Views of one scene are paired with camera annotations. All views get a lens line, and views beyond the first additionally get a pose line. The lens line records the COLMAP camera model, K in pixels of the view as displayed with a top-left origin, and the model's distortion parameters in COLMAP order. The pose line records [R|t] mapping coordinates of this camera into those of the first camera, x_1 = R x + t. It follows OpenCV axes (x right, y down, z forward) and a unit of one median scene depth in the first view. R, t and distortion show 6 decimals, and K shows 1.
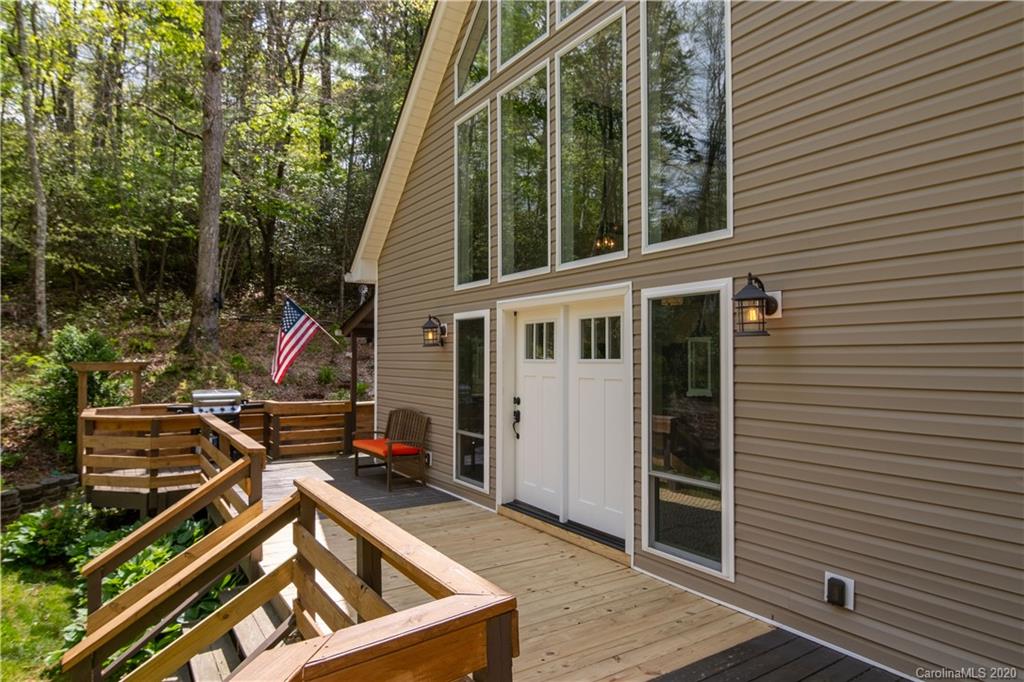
lens RADIAL K [[609.0, 0, 512.0], [0, 609.0, 341.0], [0, 0, 1]] dist [0.001785, -0.000167]
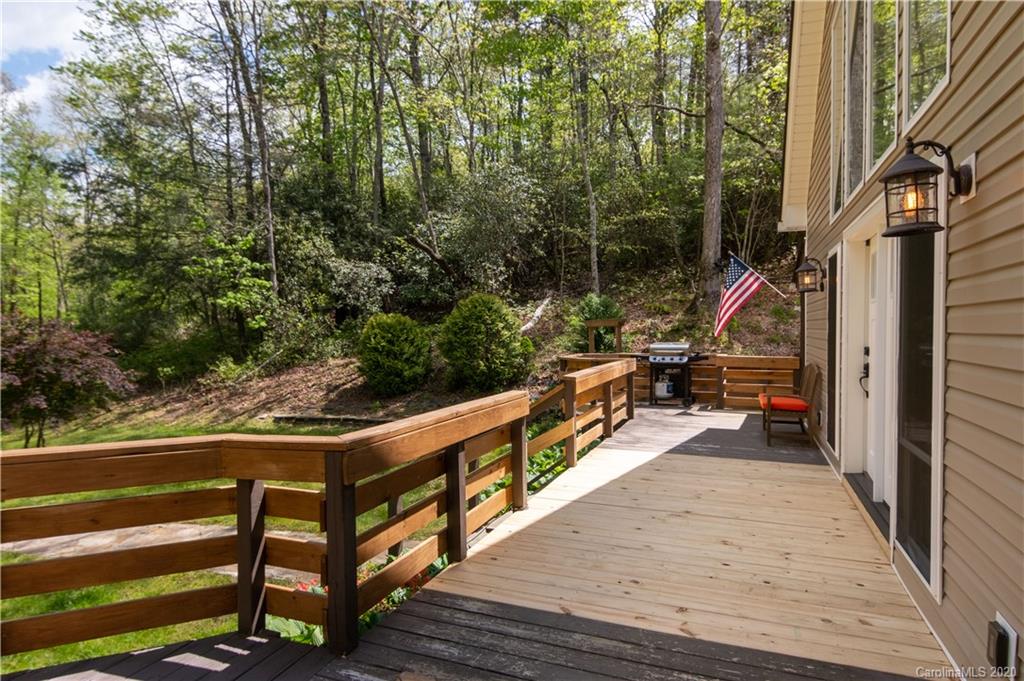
lens RADIAL K [[597.6, 0, 512.1], [0, 597.6, 354.0], [0, 0, 1]] dist [0.001934, 0.000205]
pose [[0.575817, 0.030275, -0.817018, 0.331975], [0.028762, 0.997945, 0.057250, 0.036643], [0.817073, -0.056465, 0.573763, 0.135353]]
